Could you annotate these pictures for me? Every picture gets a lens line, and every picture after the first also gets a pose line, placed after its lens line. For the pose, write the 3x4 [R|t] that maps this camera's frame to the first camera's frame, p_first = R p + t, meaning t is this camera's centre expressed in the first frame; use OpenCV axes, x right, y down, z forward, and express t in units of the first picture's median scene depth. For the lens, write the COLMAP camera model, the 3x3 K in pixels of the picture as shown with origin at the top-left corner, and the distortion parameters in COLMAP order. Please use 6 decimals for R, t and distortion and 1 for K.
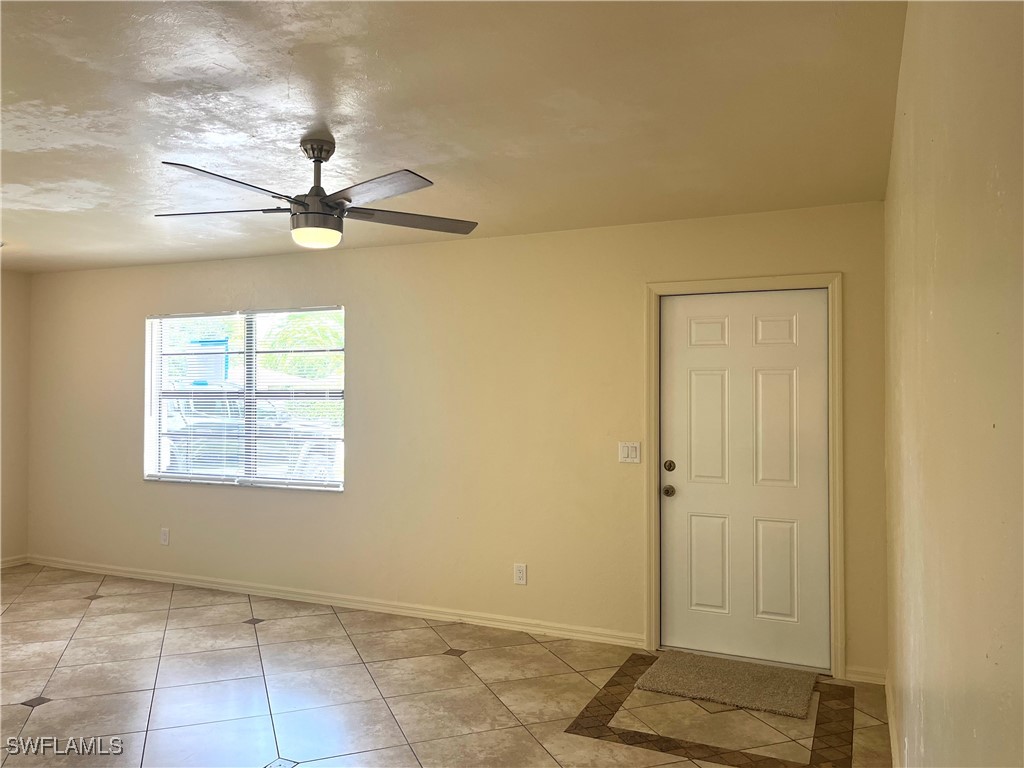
lens RADIAL K [[774.5, 0, 508.9], [0, 774.5, 378.4], [0, 0, 1]] dist [0.069237, -0.102481]
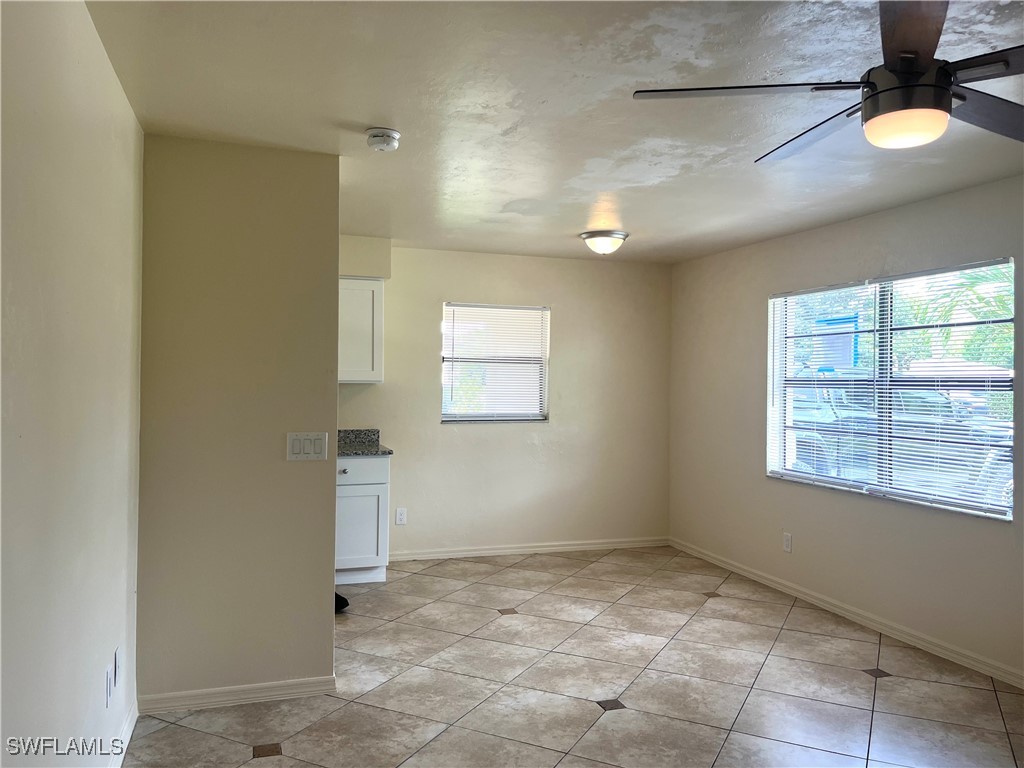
lens RADIAL K [[774.5, 0, 508.9], [0, 774.5, 378.4], [0, 0, 1]] dist [0.069237, -0.102481]
pose [[0.668997, 0.003946, -0.743255, 0.007418], [0.002782, 0.999966, 0.007813, 0.009289], [0.743260, -0.007295, 0.668963, 0.189737]]
